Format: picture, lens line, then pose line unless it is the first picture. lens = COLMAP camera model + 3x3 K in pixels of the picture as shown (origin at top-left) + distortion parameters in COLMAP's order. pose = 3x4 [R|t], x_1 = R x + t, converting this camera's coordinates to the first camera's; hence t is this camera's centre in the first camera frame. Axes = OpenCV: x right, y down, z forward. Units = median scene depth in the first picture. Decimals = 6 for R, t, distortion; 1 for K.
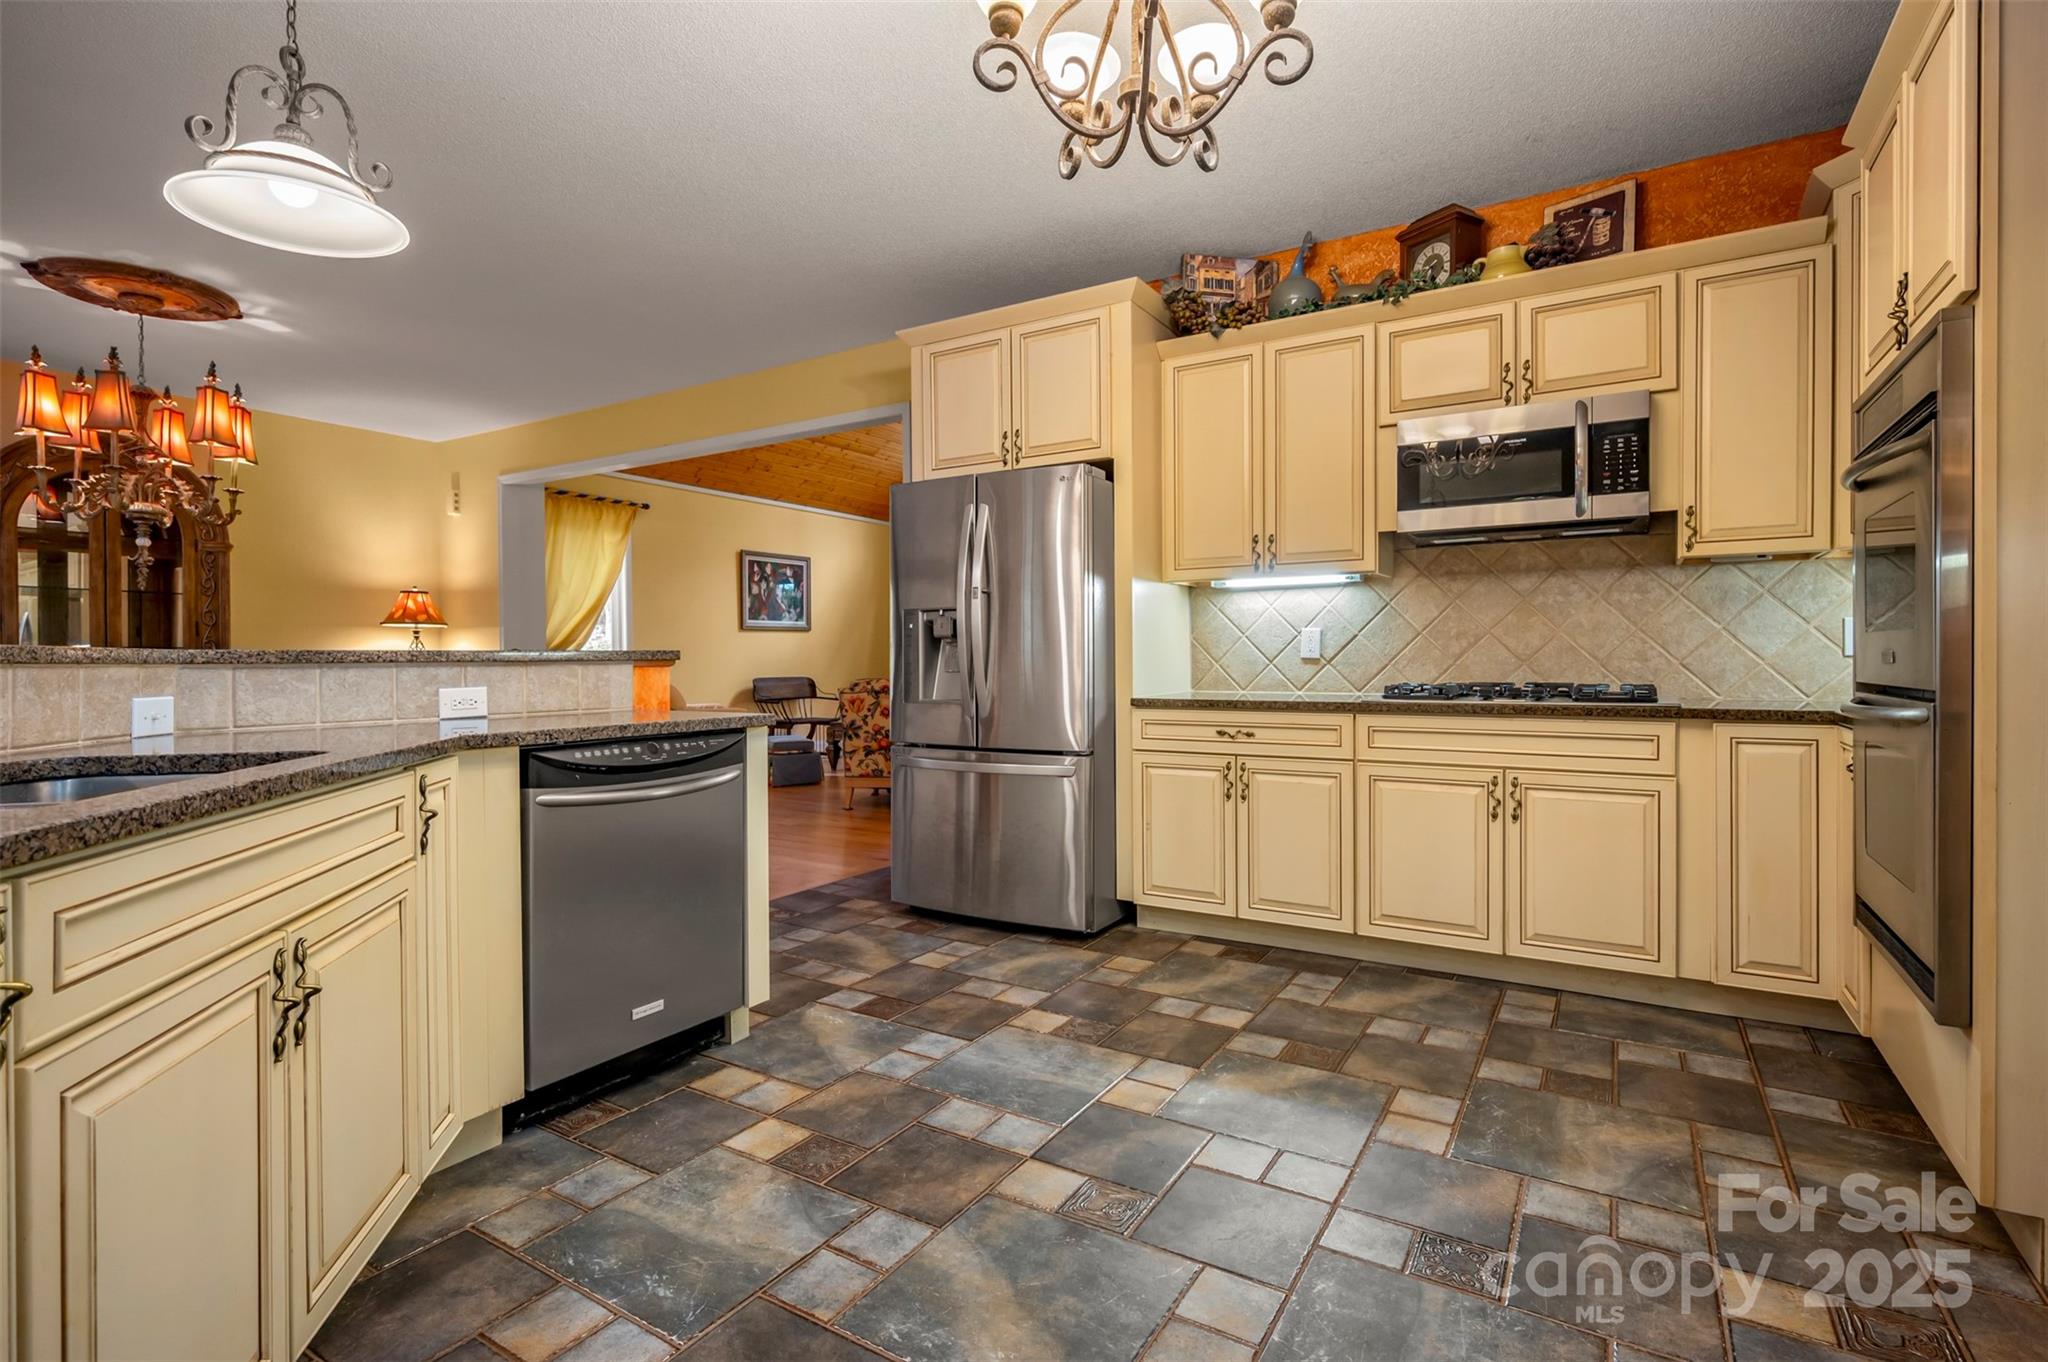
lens RADIAL K [[972.0, 0, 1032.1], [0, 972.0, 672.7], [0, 0, 1]] dist [-0.000049, 0.000420]
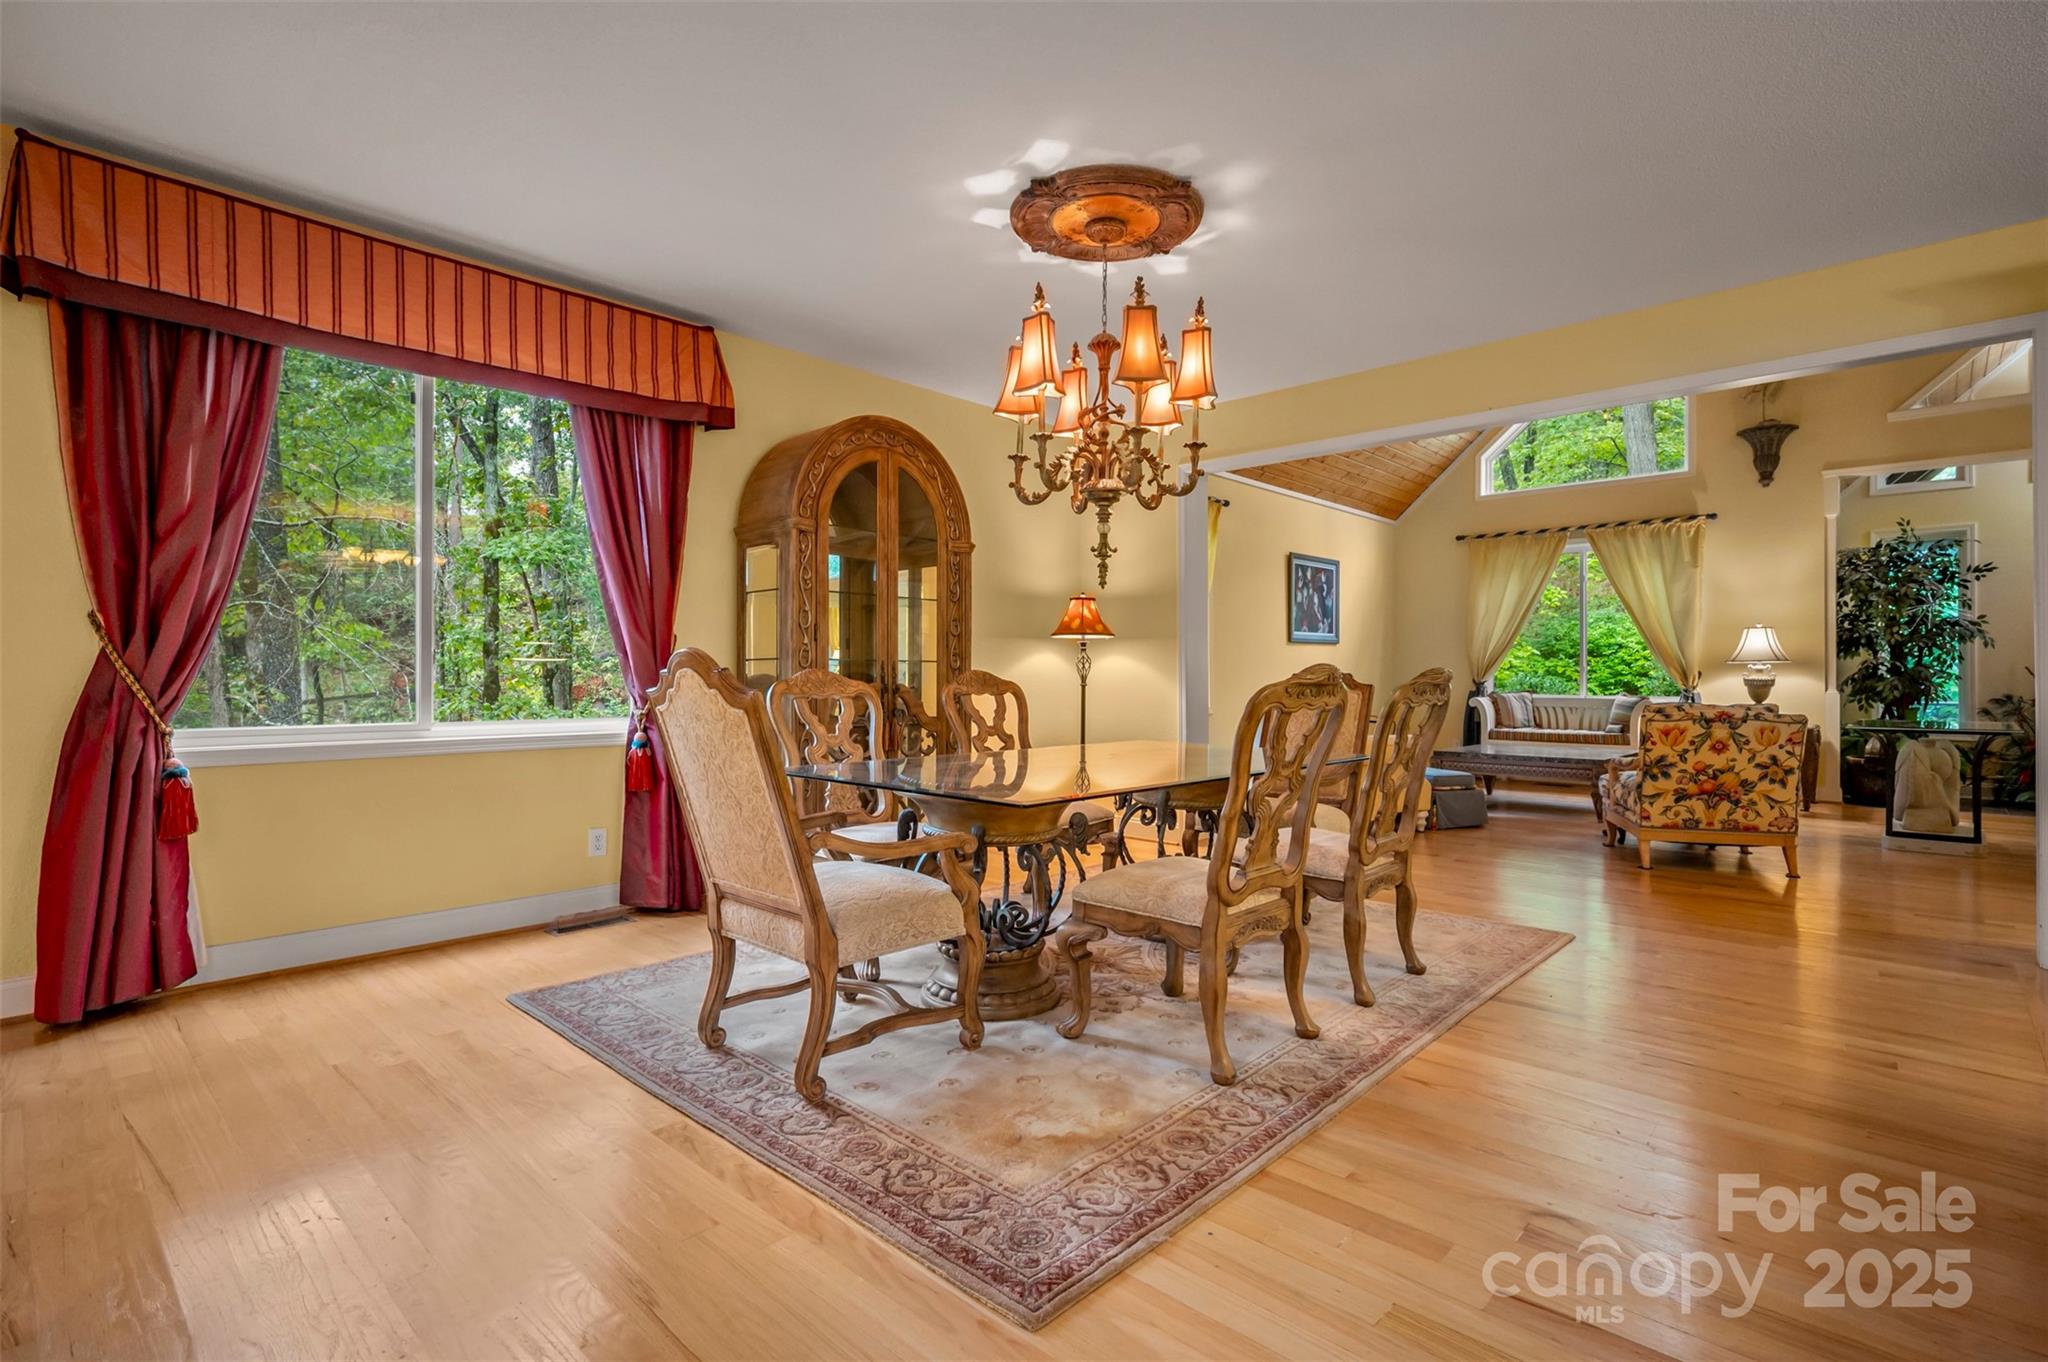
lens RADIAL K [[967.9, 0, 1026.6], [0, 967.9, 676.5], [0, 0, 1]] dist [-0.001712, -0.000153]
pose [[0.979944, 0.005272, -0.199205, -0.822095], [-0.007744, 0.999902, -0.011635, -0.002692], [0.199124, 0.012945, 0.979889, 0.207084]]
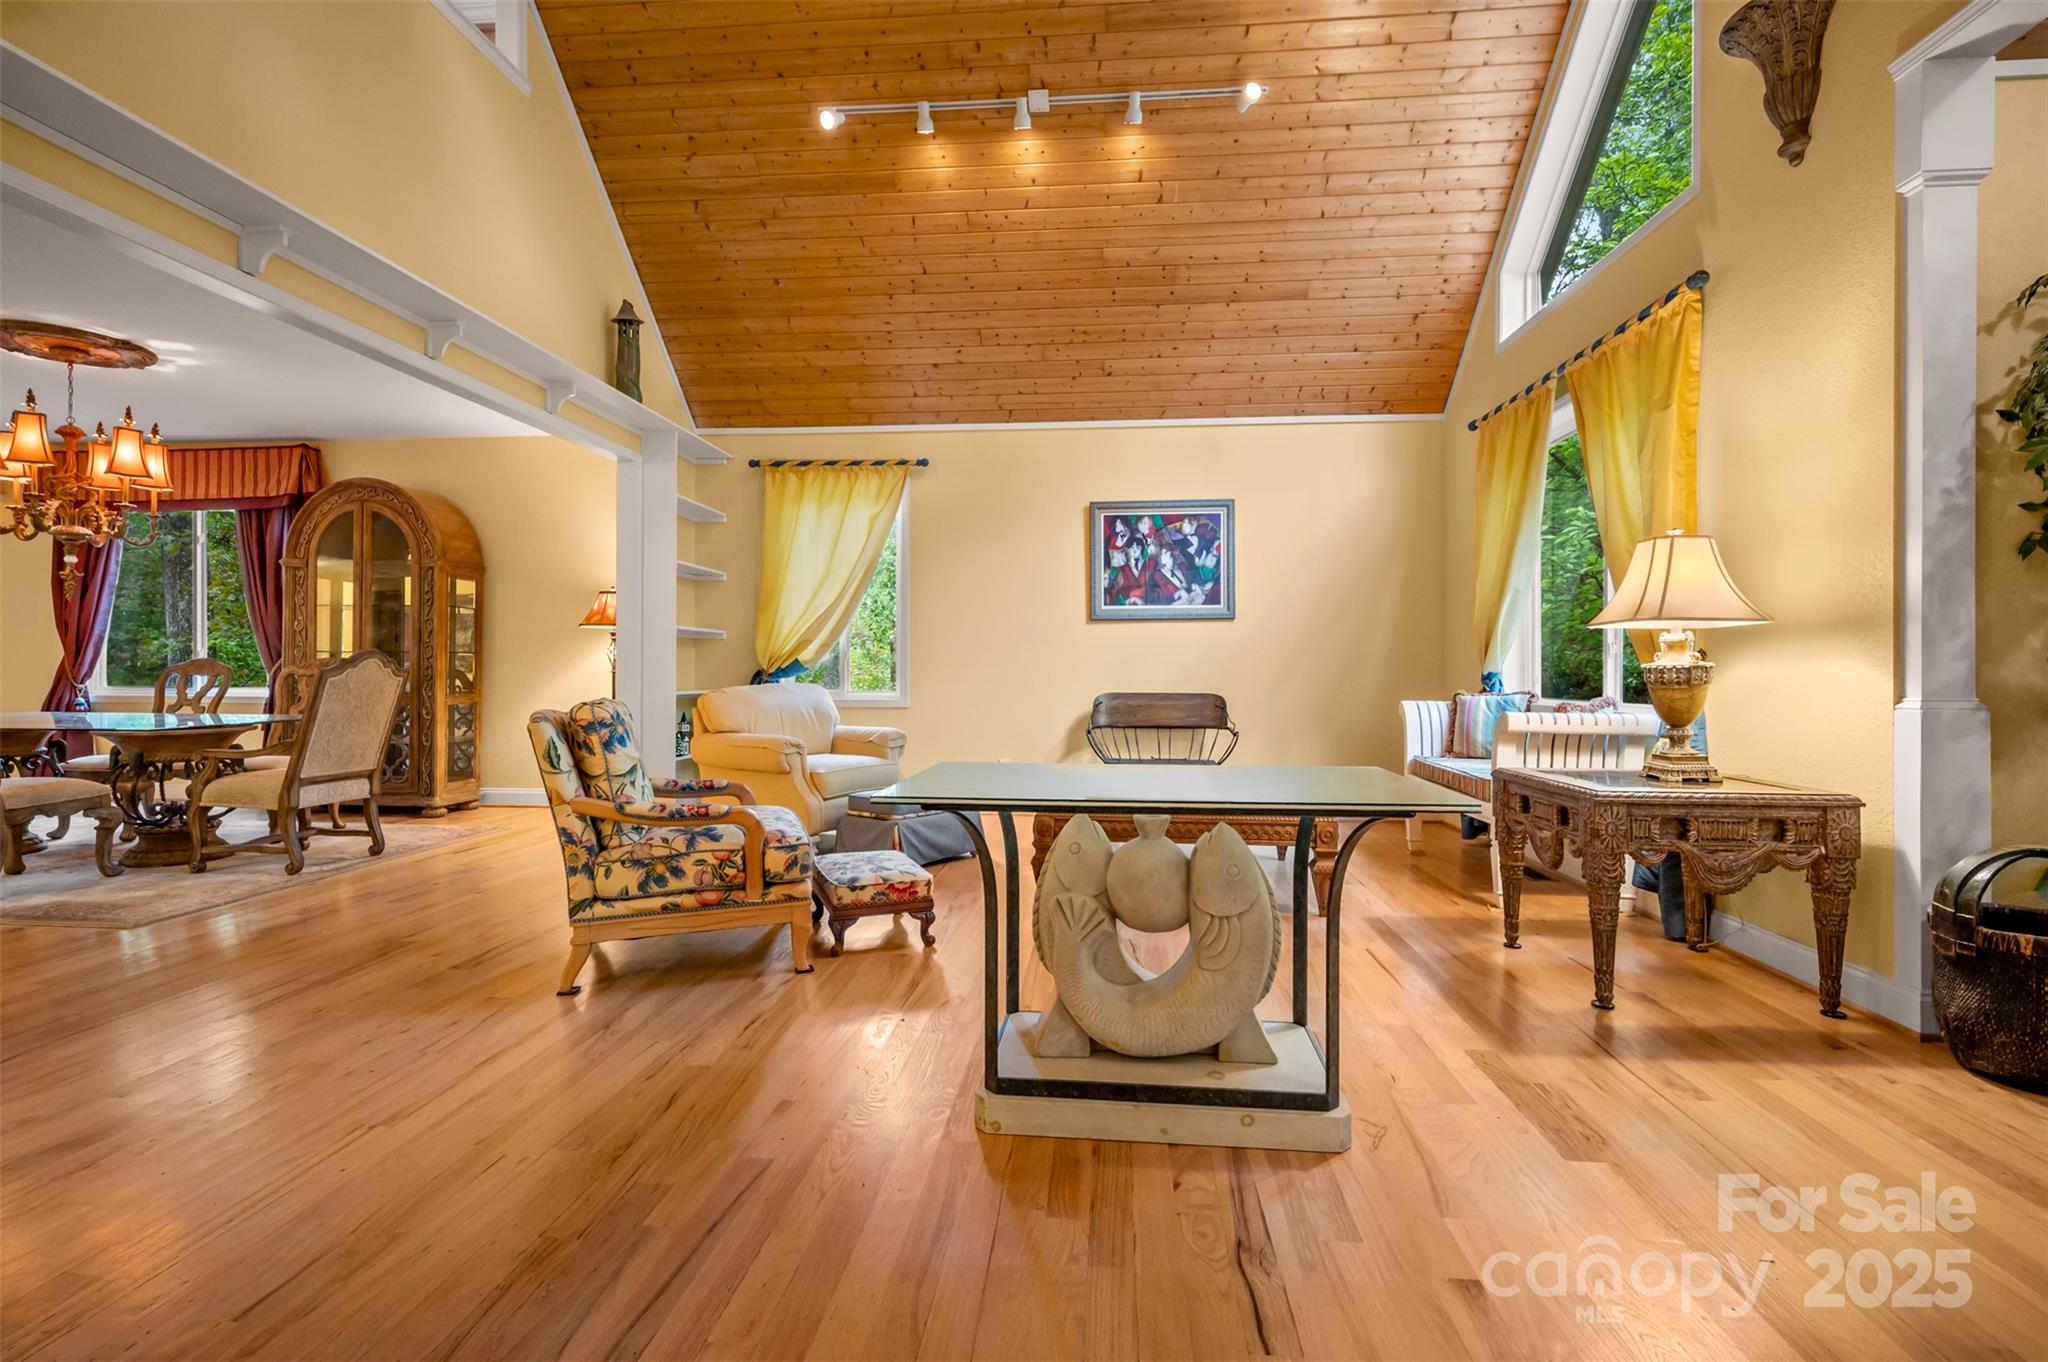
lens RADIAL K [[940.6, 0, 1024.0], [0, 940.6, 681.0], [0, 0, 1]] dist [-0.000212, 0.000406]
pose [[0.441062, 0.015013, -0.897351, 0.615255], [-0.017786, 0.999810, 0.007985, -0.015548], [0.897300, 0.012439, 0.441246, 1.539643]]
